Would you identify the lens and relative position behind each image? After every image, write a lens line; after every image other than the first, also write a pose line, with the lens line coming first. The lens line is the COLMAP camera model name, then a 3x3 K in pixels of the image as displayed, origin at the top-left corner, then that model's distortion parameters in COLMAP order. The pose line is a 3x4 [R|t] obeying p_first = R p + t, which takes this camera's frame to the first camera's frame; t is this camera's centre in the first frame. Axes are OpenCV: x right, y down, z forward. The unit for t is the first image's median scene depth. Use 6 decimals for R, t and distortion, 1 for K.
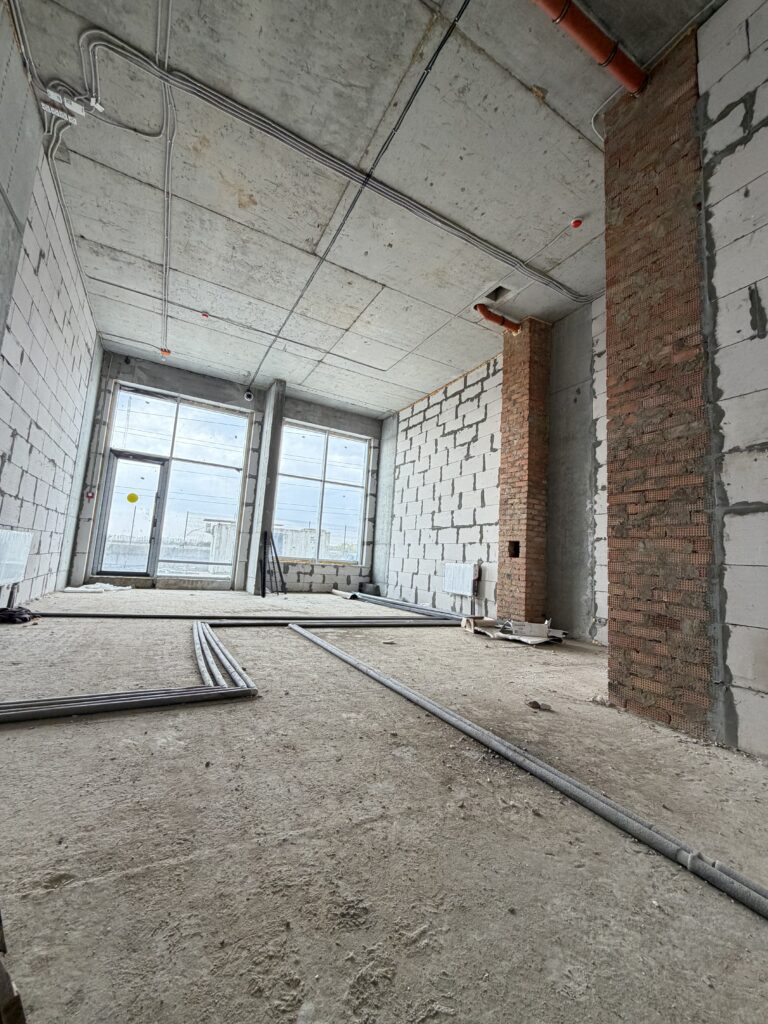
lens RADIAL K [[408.4, 0, 385.4], [0, 408.4, 509.6], [0, 0, 1]] dist [-0.000475, -0.000103]
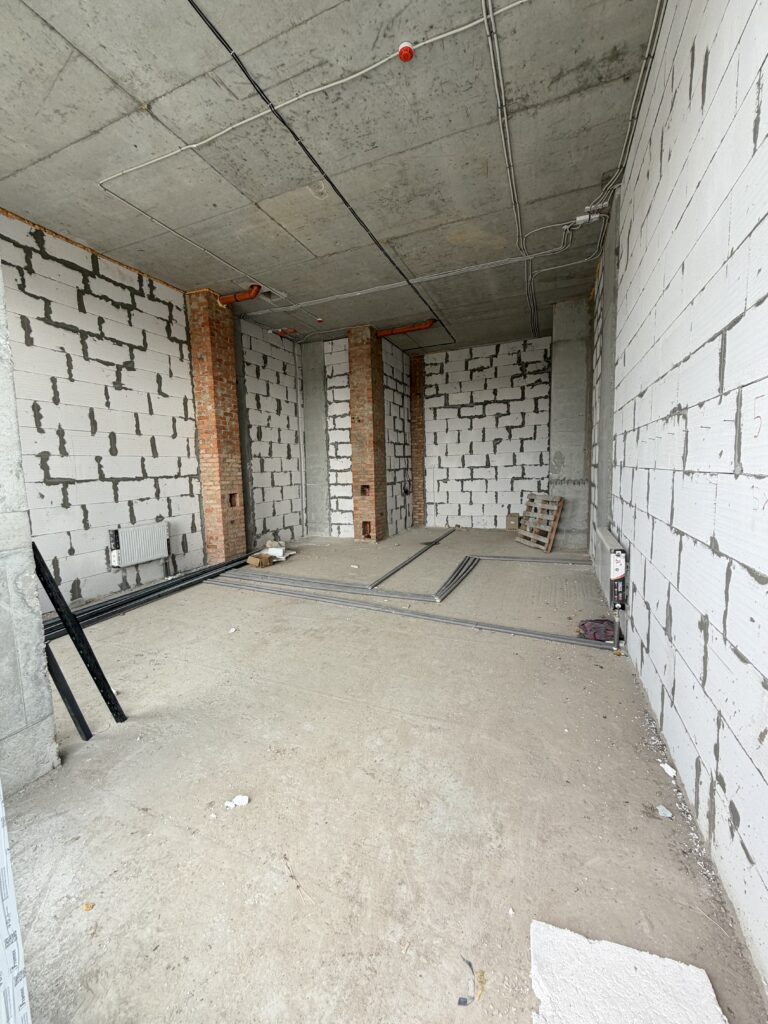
lens RADIAL K [[408.4, 0, 385.4], [0, 408.4, 509.6], [0, 0, 1]] dist [-0.000475, -0.000103]
pose [[-0.627331, -0.128485, 0.768081, -0.672194], [-0.112787, 0.990887, 0.073638, -0.013267], [-0.770542, -0.040434, -0.636105, 1.033486]]
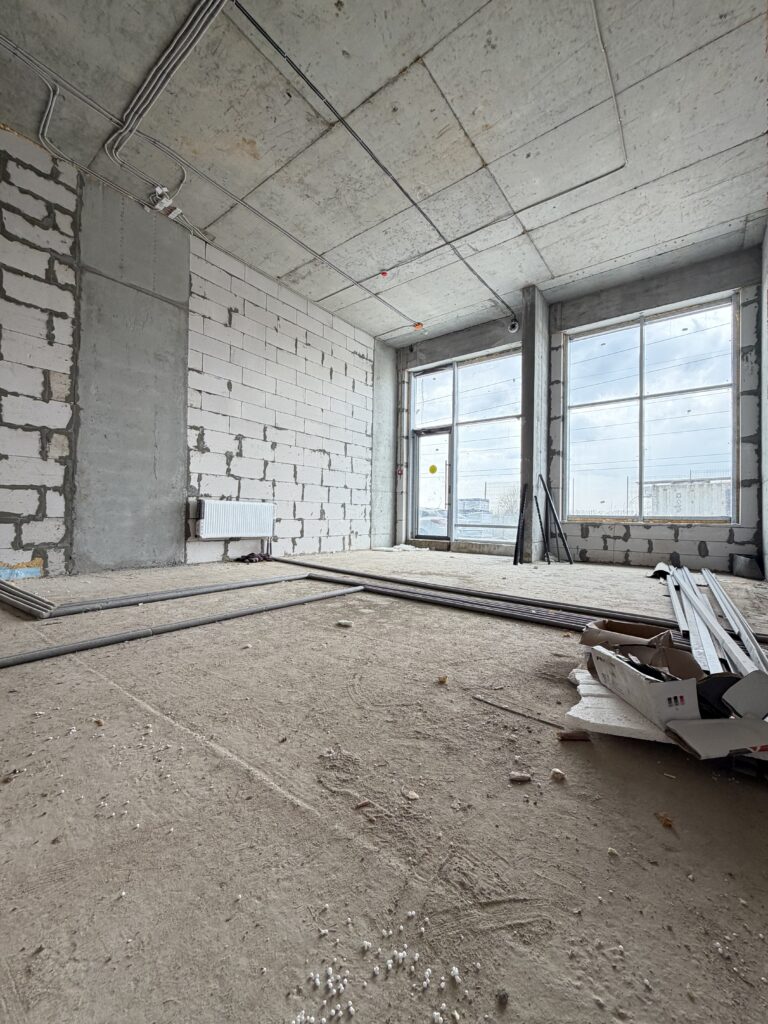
lens RADIAL K [[408.4, 0, 385.4], [0, 408.4, 509.6], [0, 0, 1]] dist [-0.000475, -0.000103]
pose [[0.400178, -0.070673, -0.913708, 0.339447], [0.123248, 0.992115, -0.022758, 0.091459], [0.908112, -0.103506, 0.405733, 0.439090]]
